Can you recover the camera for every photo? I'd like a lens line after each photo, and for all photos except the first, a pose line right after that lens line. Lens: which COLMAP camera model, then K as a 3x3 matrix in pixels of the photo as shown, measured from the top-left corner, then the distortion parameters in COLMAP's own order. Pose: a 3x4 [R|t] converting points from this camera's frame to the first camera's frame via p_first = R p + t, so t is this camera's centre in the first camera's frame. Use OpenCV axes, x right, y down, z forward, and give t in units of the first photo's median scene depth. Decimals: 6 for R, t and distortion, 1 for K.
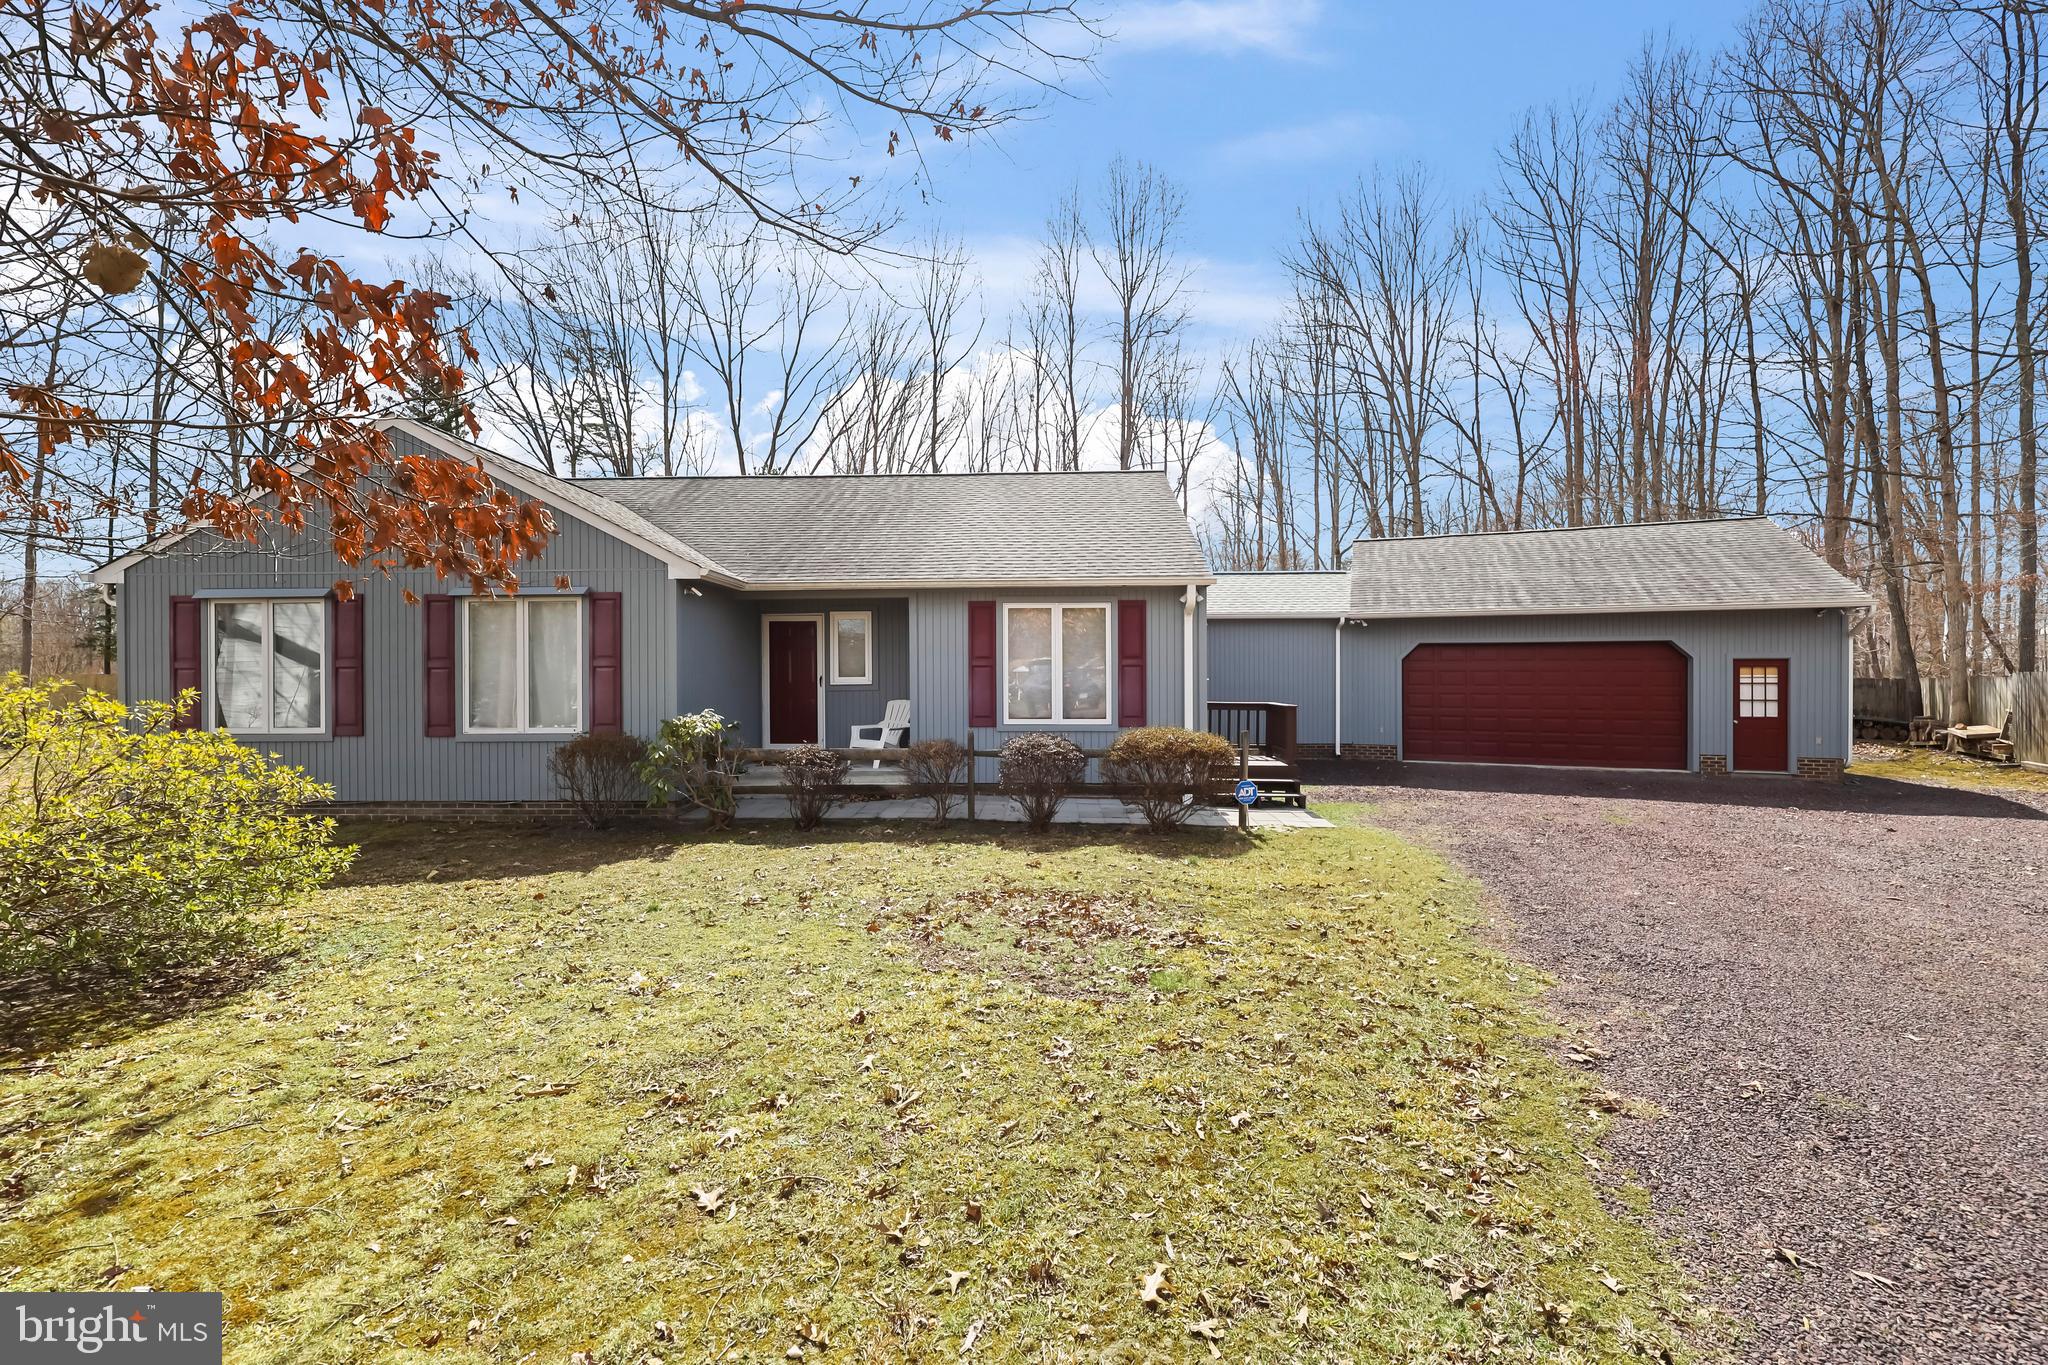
lens RADIAL K [[781.0, 0, 1024.0], [0, 781.0, 682.5], [0, 0, 1]] dist [-0.002028, -0.000082]
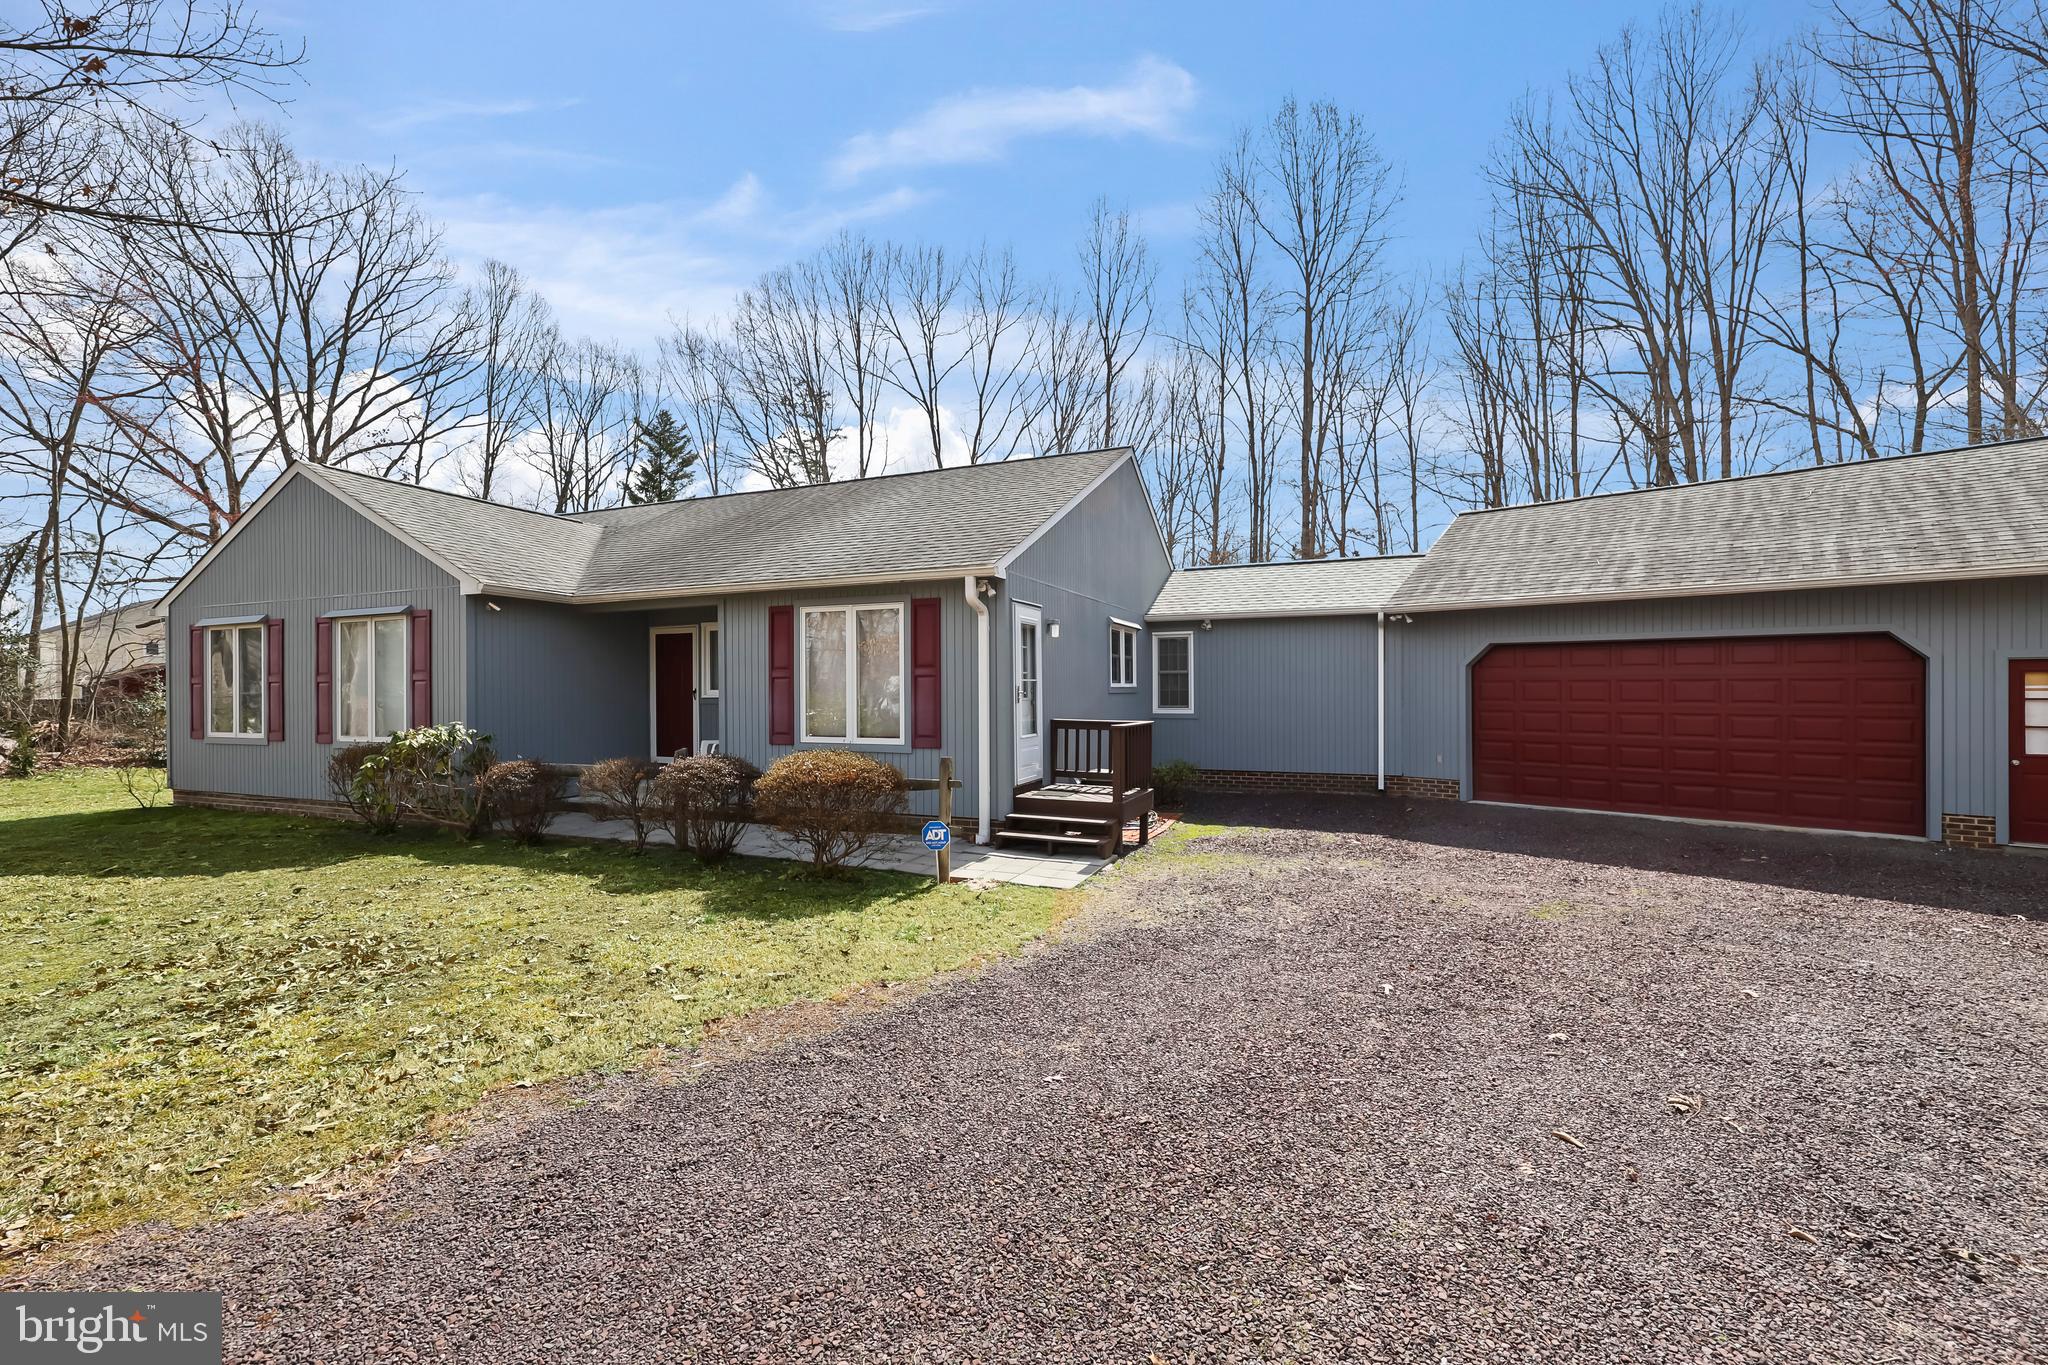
lens RADIAL K [[798.1, 0, 1024.0], [0, 798.1, 682.5], [0, 0, 1]] dist [-0.001179, 0.000028]
pose [[0.944796, -0.004157, -0.327633, 0.517870], [-0.001368, 0.999861, -0.016632, -0.000312], [0.327657, 0.016162, 0.944659, 0.218047]]
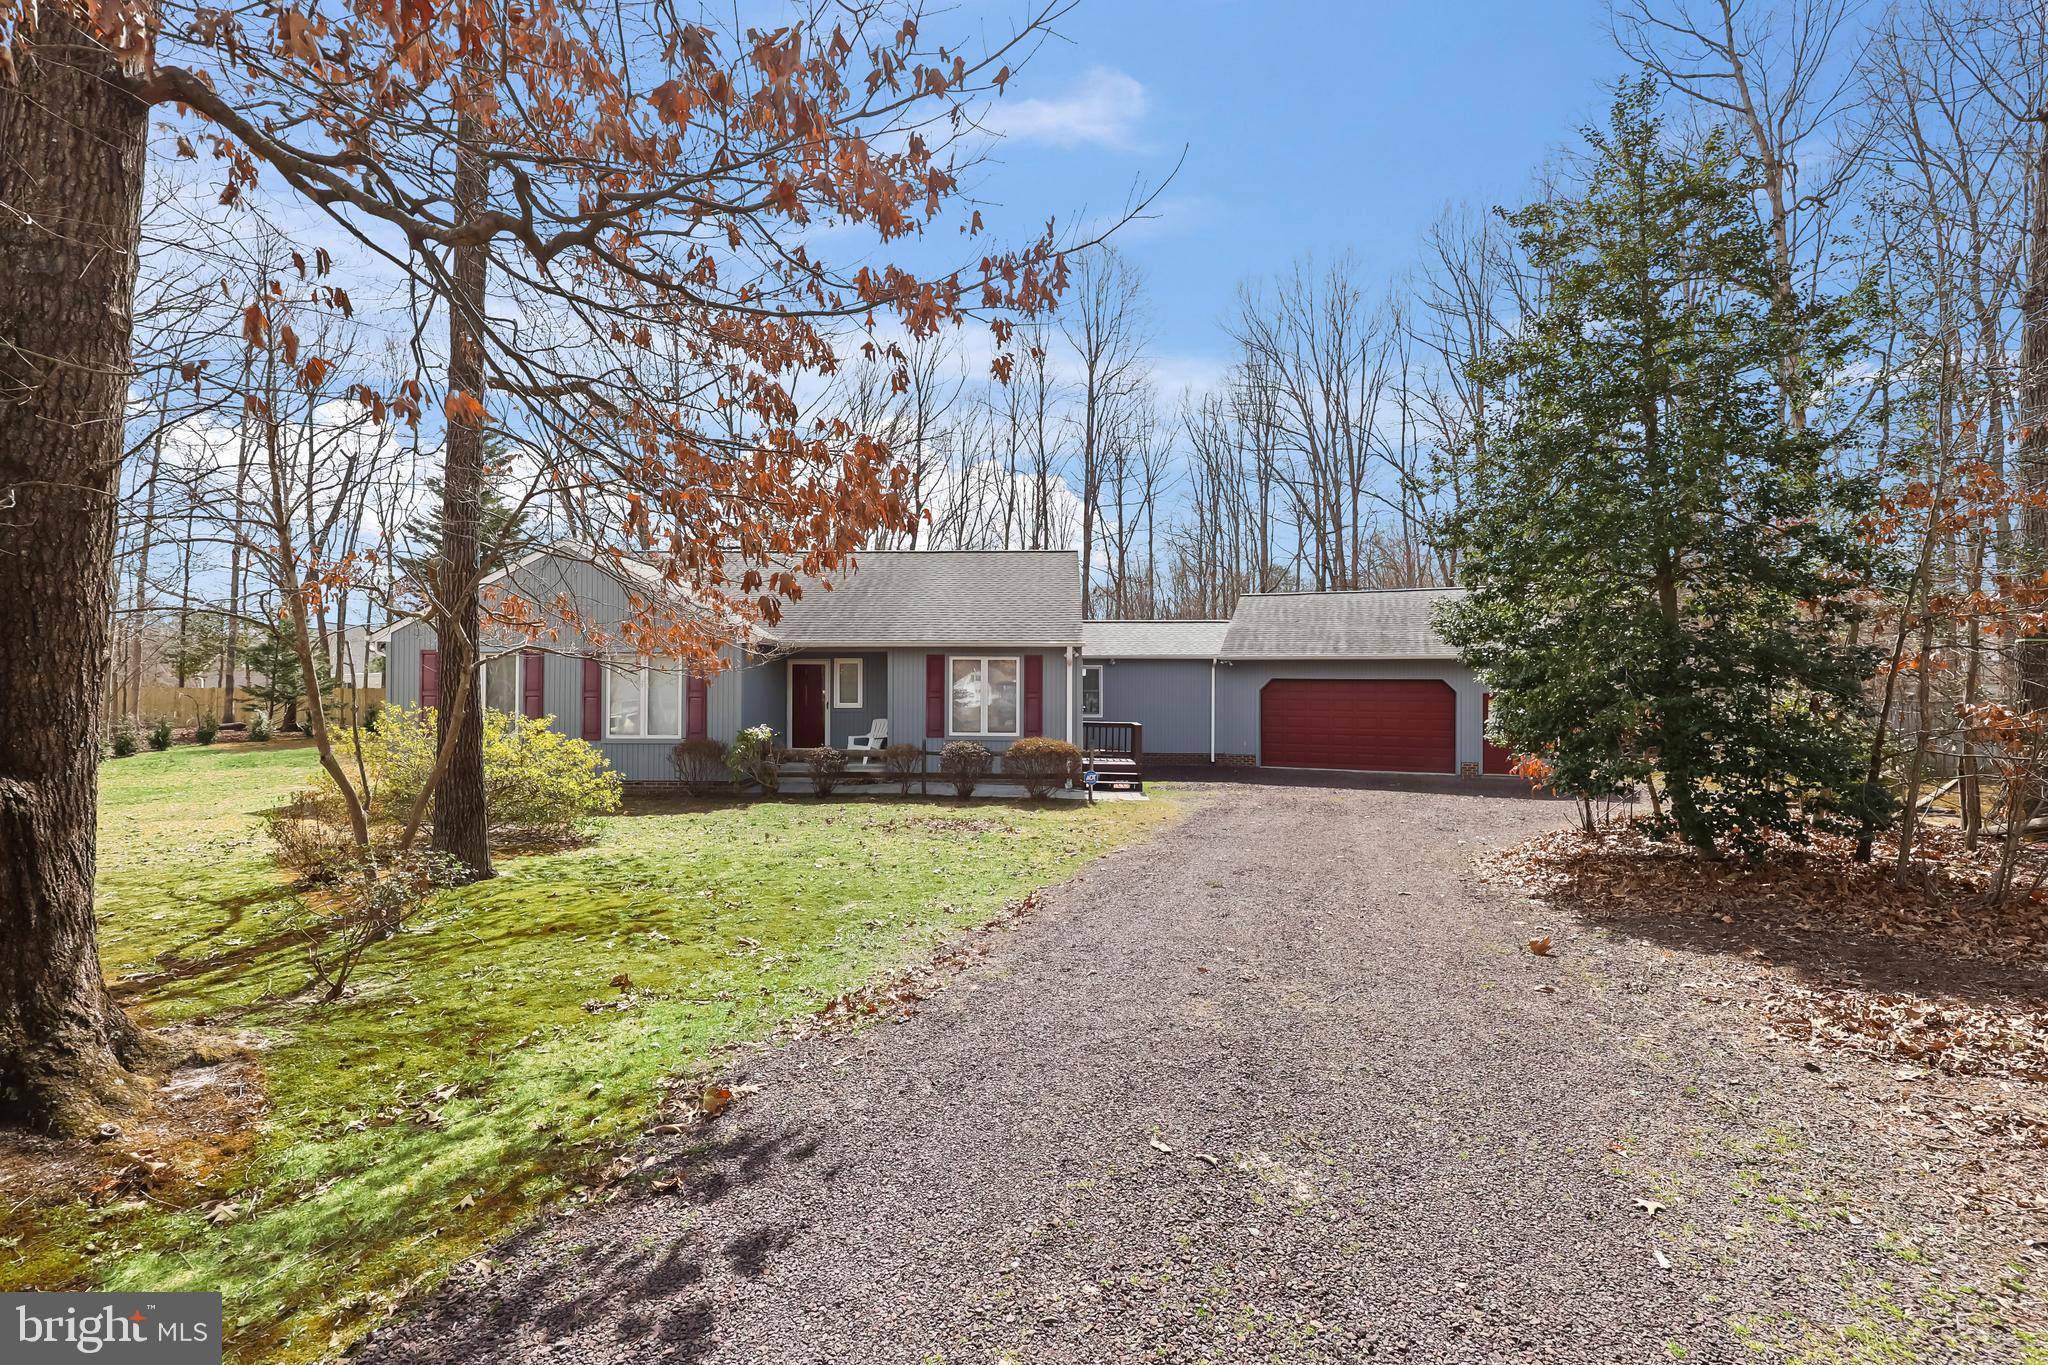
lens RADIAL K [[798.1, 0, 1024.0], [0, 798.1, 682.5], [0, 0, 1]] dist [-0.001179, 0.000028]
pose [[0.999895, 0.009148, 0.011226, 0.101744], [-0.008928, 0.999769, -0.019554, -0.021438], [-0.011402, 0.019452, 0.999746, -0.558852]]
